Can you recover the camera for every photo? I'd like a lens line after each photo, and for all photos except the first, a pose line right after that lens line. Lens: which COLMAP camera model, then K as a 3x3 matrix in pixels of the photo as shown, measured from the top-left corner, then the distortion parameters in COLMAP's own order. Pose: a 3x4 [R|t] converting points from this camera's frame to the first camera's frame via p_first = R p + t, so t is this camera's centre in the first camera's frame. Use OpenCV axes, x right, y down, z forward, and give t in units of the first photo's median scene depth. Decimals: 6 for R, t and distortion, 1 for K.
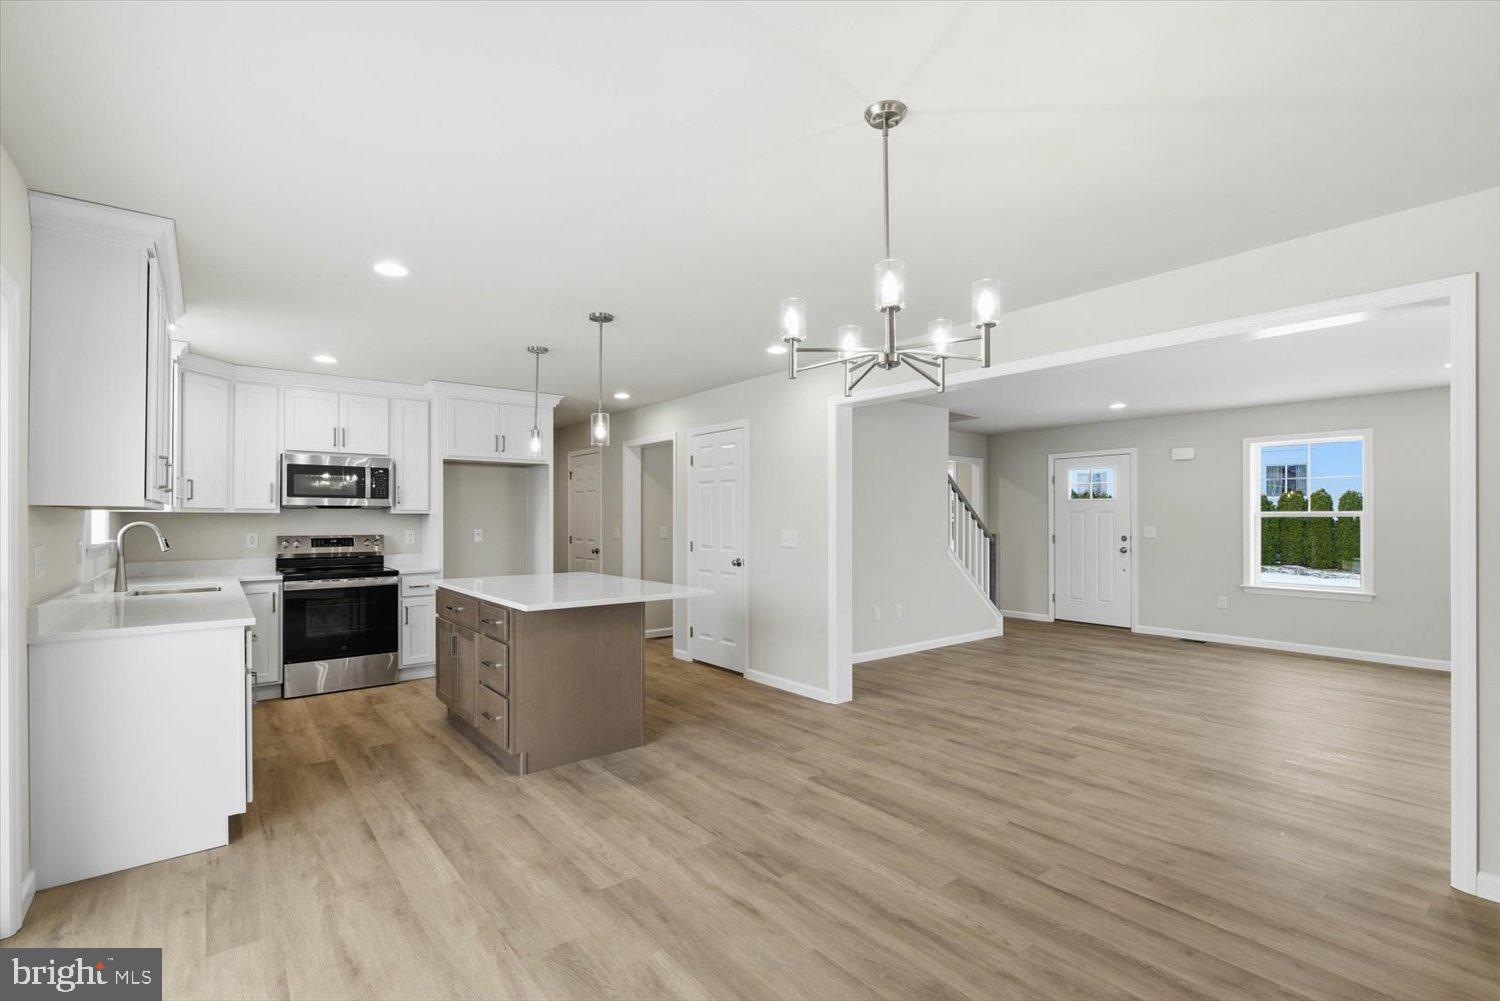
lens RADIAL K [[682.8, 0, 758.1], [0, 682.8, 515.2], [0, 0, 1]] dist [0.001109, -0.000328]
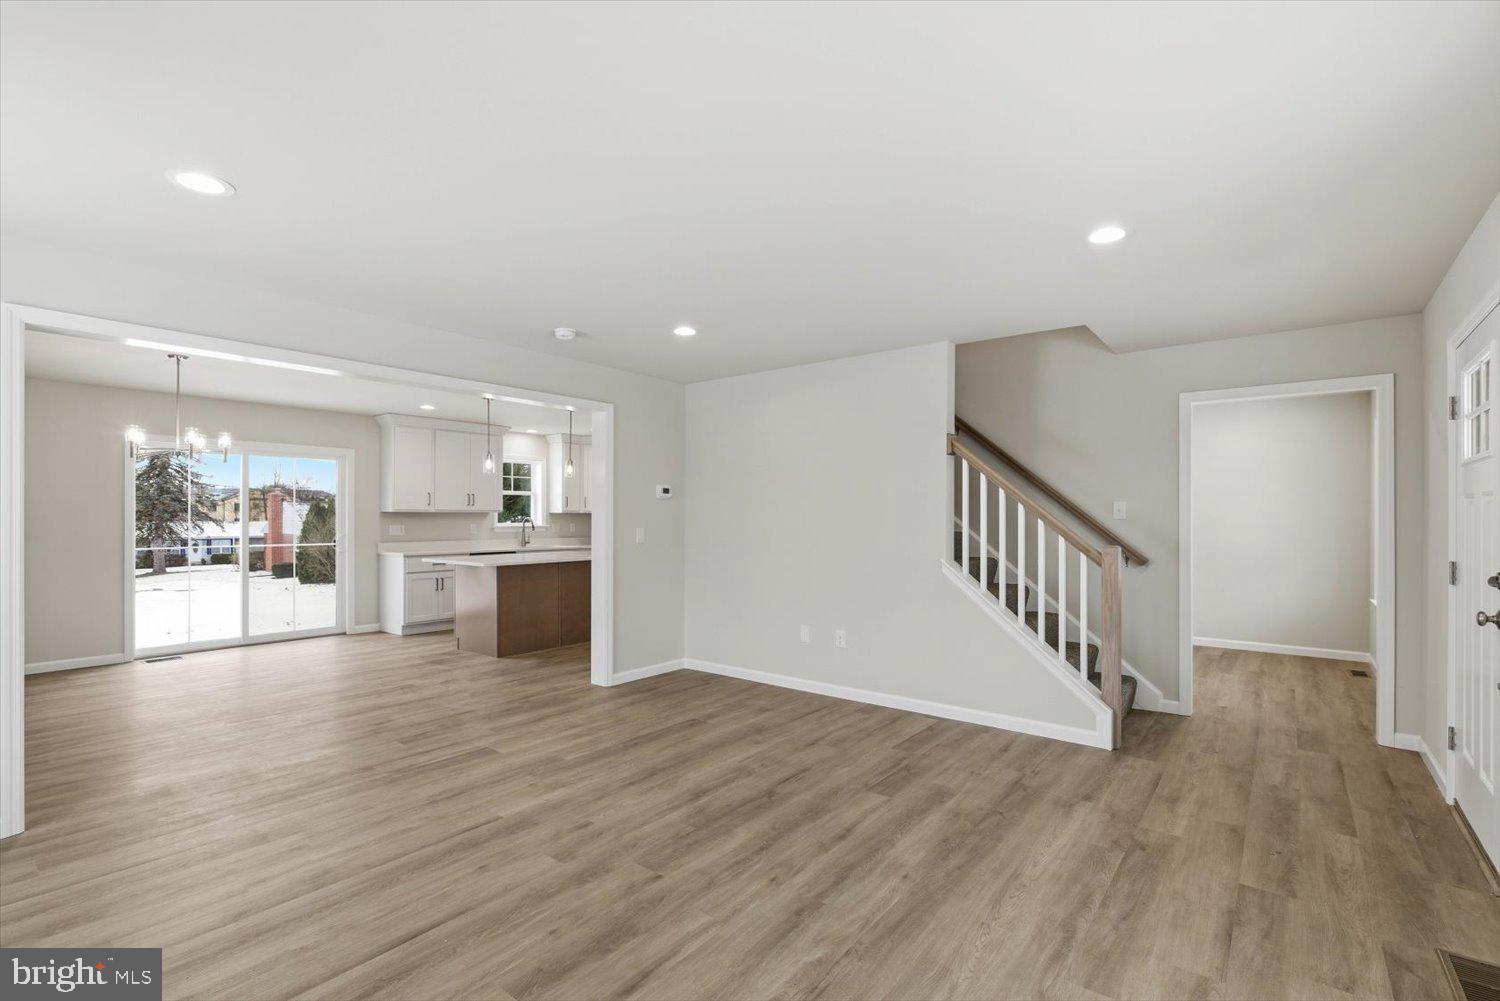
lens RADIAL K [[682.8, 0, 755.2], [0, 682.8, 519.8], [0, 0, 1]] dist [0.001109, -0.000328]
pose [[0.225194, 0.005697, -0.974297, 1.207908], [0.004313, 0.999967, 0.006844, 0.004450], [0.974304, -0.005743, 0.225162, 0.974089]]
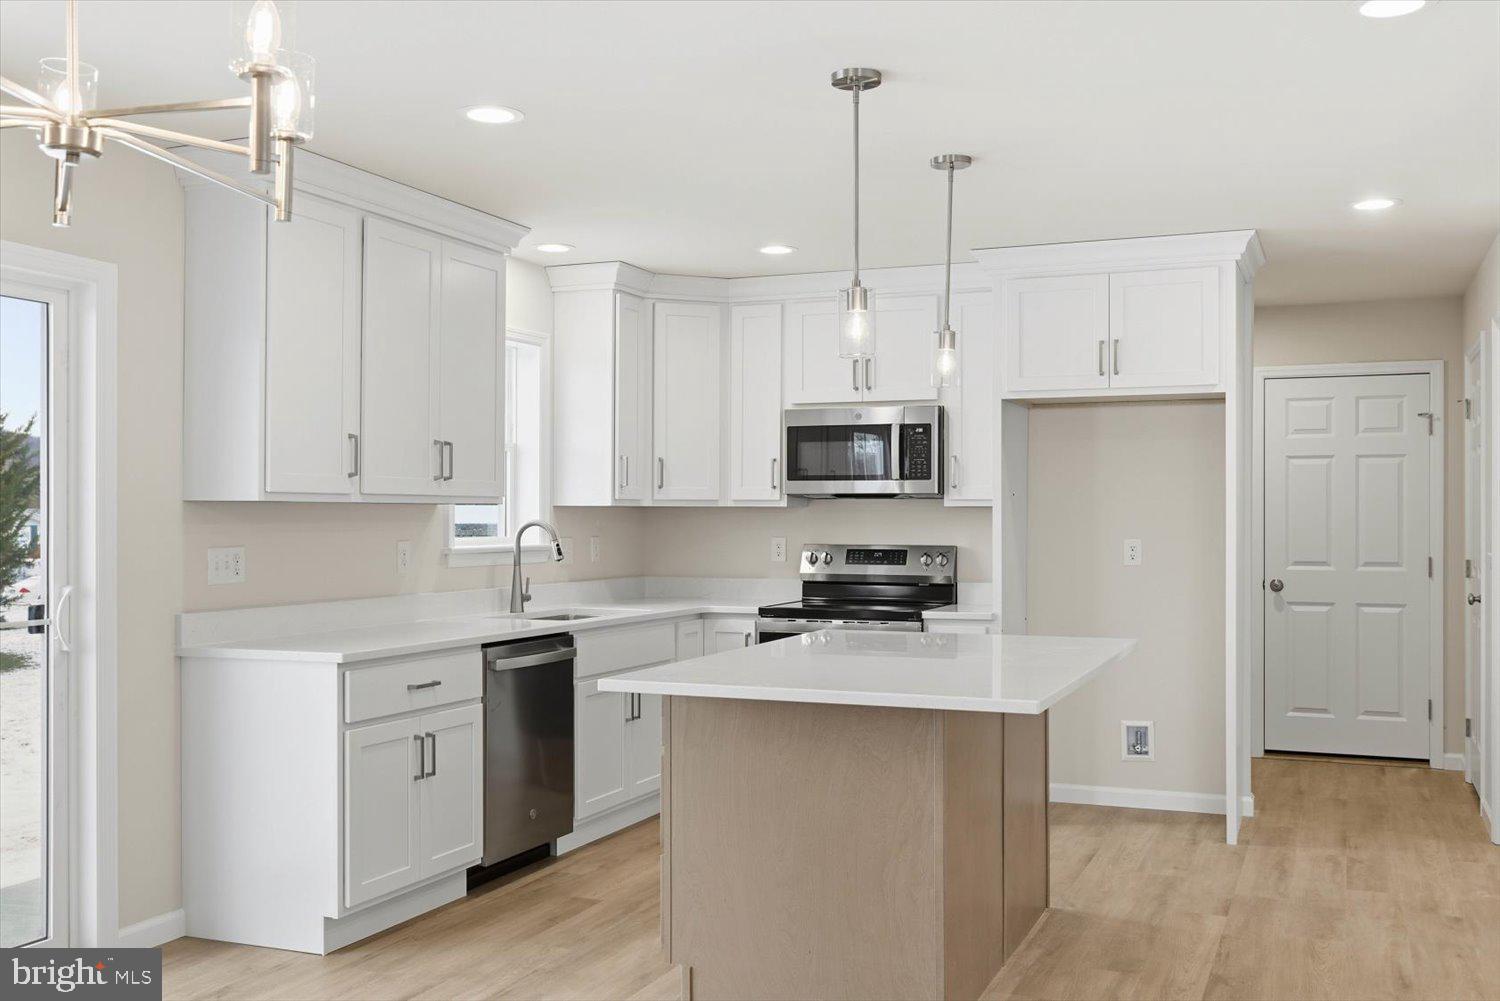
lens RADIAL K [[1449.8, 0, 760.3], [0, 1449.8, 500.4], [0, 0, 1]] dist [-0.006090, 0.000000]
pose [[0.478816, -0.006625, -0.877890, 0.461703], [0.001803, 0.999977, -0.006563, -0.000143], [0.877913, 0.001560, 0.478817, 0.368876]]
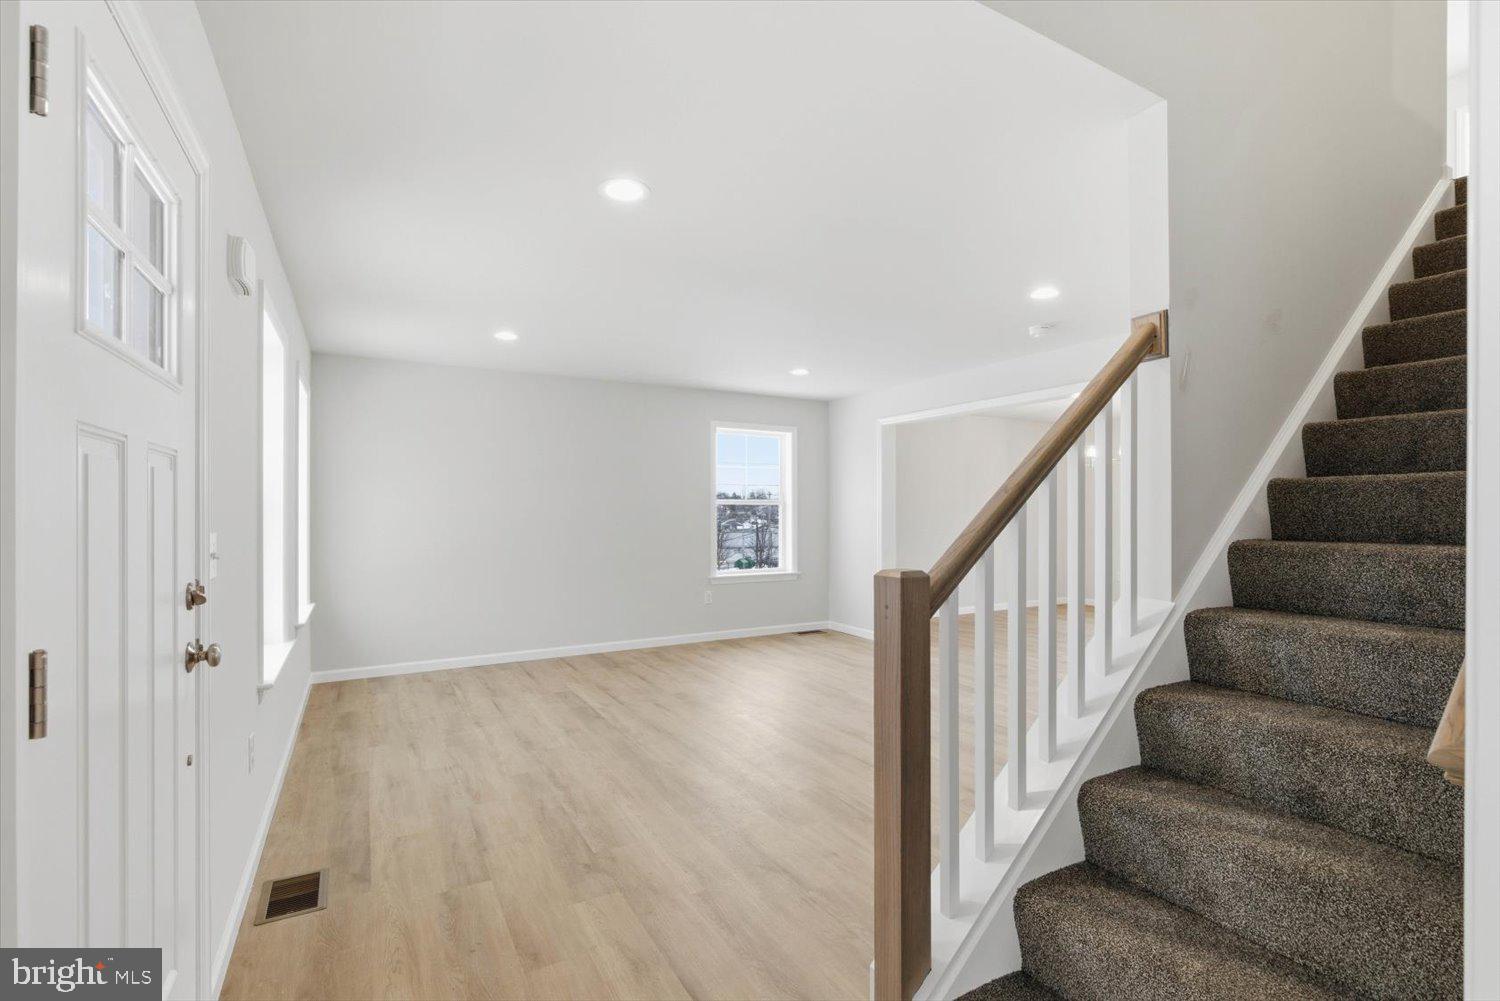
lens RADIAL K [[682.8, 0, 754.7], [0, 682.8, 503.1], [0, 0, 1]] dist [0.001109, -0.000328]
pose [[-0.987163, 0.003383, 0.159681, 0.552146], [0.000752, 0.999863, -0.016539, 0.015708], [-0.159715, -0.016206, -0.987030, 1.866010]]
